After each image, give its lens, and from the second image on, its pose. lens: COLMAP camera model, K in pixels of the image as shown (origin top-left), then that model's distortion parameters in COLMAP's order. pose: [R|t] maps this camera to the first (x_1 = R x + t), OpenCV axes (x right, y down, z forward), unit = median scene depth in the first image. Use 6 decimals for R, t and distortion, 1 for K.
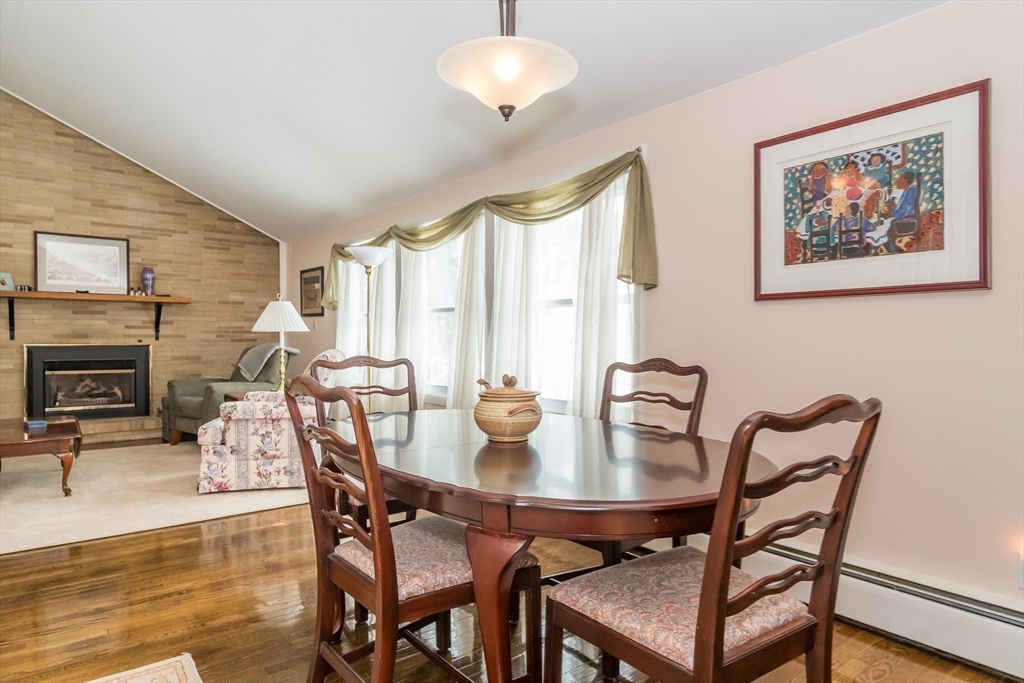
lens RADIAL K [[613.8, 0, 512.4], [0, 613.8, 345.1], [0, 0, 1]] dist [-0.013415, 0.009118]
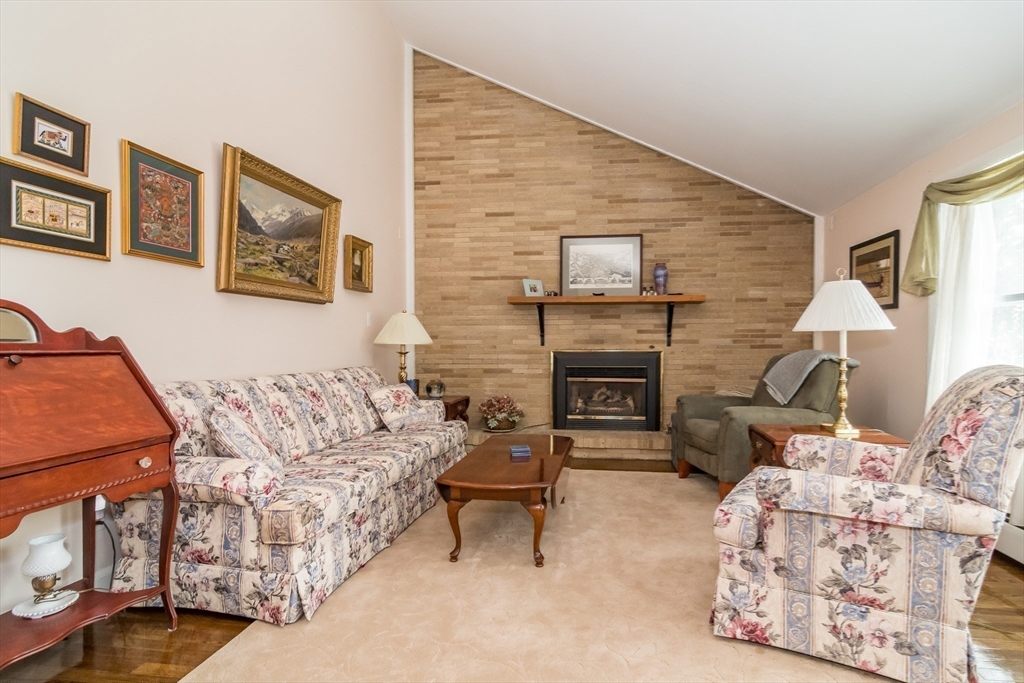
lens RADIAL K [[500.2, 0, 561.0], [0, 500.2, 363.2], [0, 0, 1]] dist [0.000811, 0.001395]
pose [[0.723455, 0.023844, -0.689959, -0.241183], [-0.007608, 0.999618, 0.026568, -0.001783], [0.690329, -0.013972, 0.723360, 0.458980]]
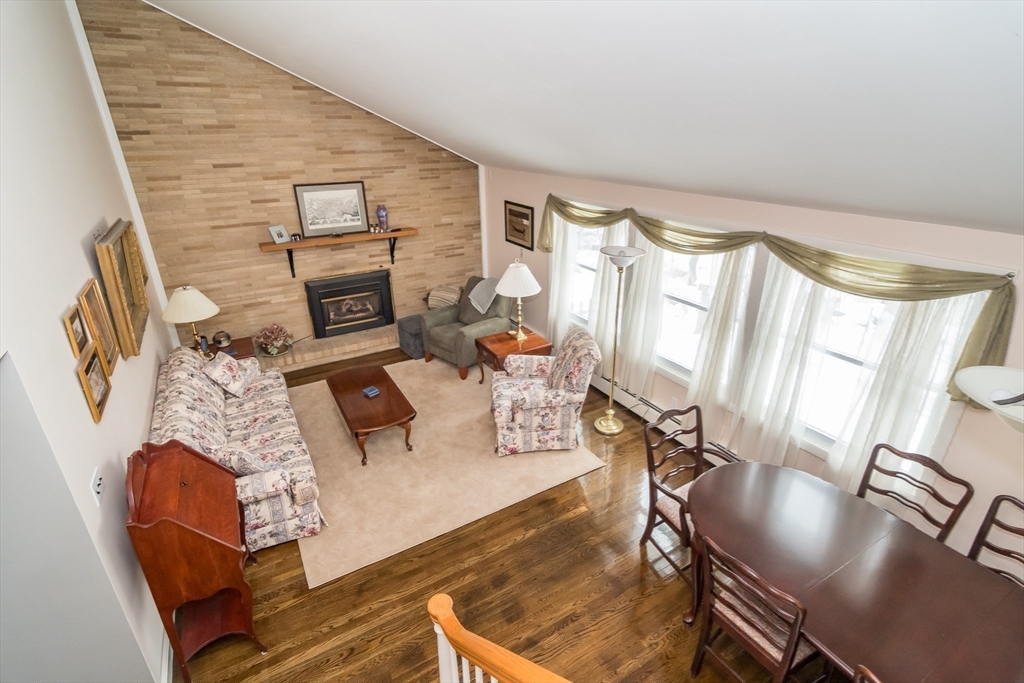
lens RADIAL K [[500.2, 0, 505.5], [0, 500.2, 326.8], [0, 0, 1]] dist [0.000811, 0.001395]
pose [[0.991859, 0.038270, -0.121452, -0.287708], [0.010496, 0.925955, 0.377489, -0.327069], [0.126905, -0.375691, 0.918015, 0.085957]]
